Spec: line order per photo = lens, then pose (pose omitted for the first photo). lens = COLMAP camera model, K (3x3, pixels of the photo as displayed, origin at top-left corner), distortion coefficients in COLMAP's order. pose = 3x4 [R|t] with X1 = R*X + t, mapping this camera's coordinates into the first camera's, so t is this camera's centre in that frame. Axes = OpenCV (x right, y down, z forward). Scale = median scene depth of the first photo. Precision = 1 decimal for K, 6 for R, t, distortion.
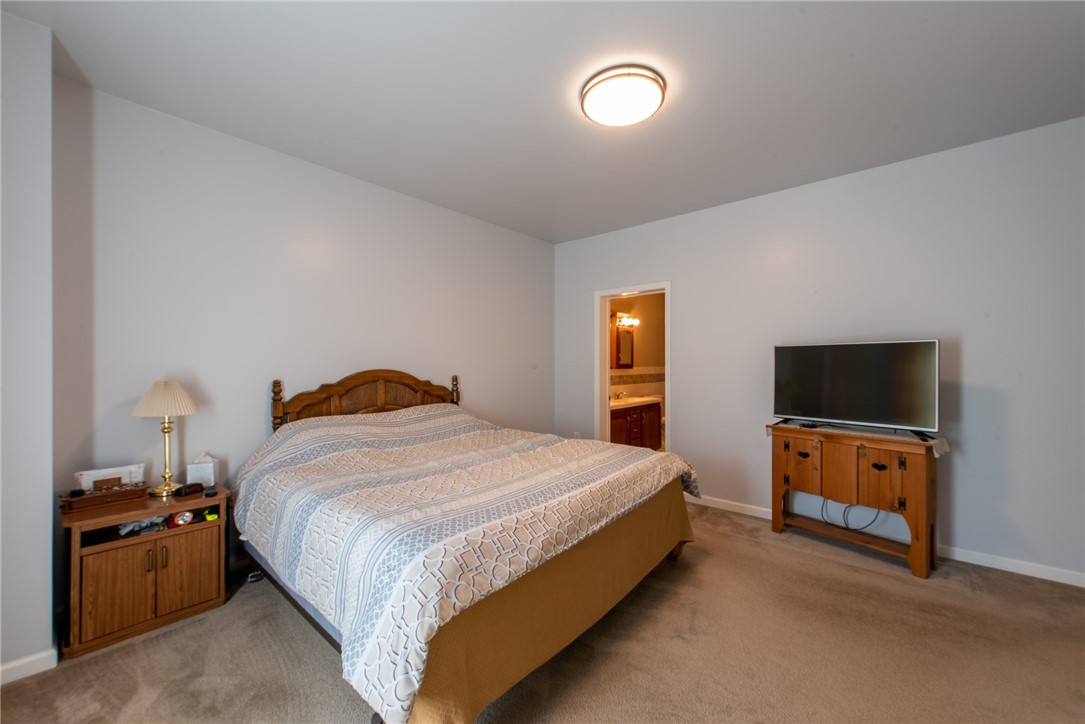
lens RADIAL K [[421.7, 0, 544.2], [0, 421.7, 365.8], [0, 0, 1]] dist [0.016982, -0.005265]
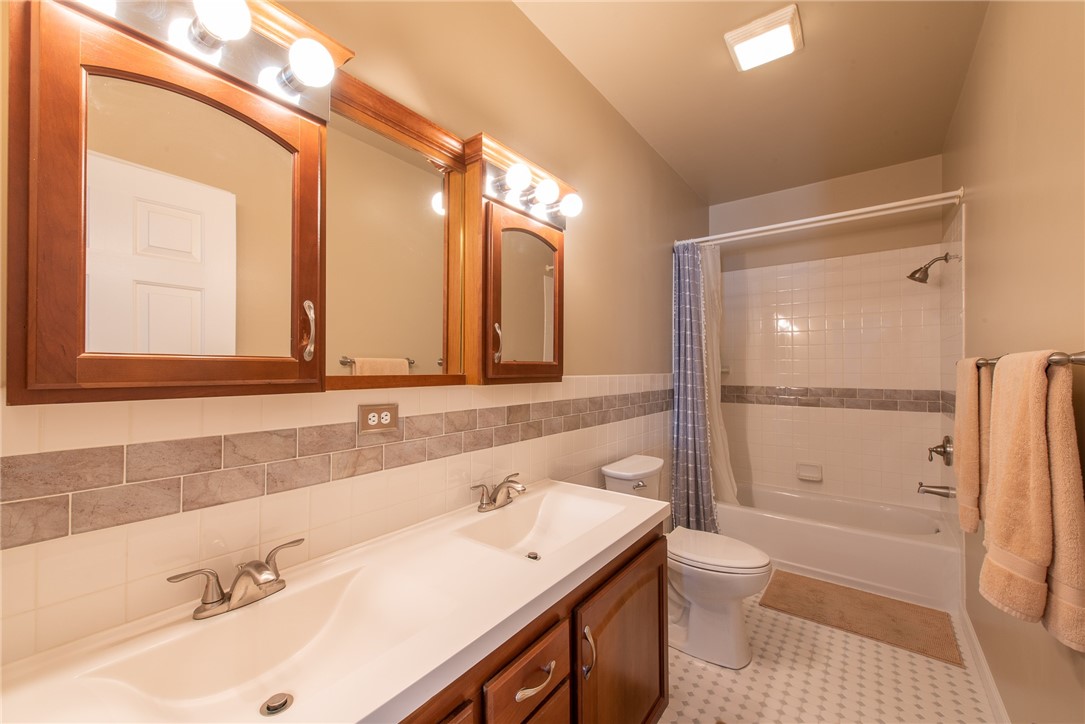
lens RADIAL K [[421.7, 0, 544.2], [0, 421.7, 365.8], [0, 0, 1]] dist [0.016982, -0.005265]
pose [[0.998021, 0.003259, 0.062797, 0.182426], [-0.002995, 0.999986, -0.004305, -0.002172], [-0.062810, 0.004108, 0.998017, 0.729913]]
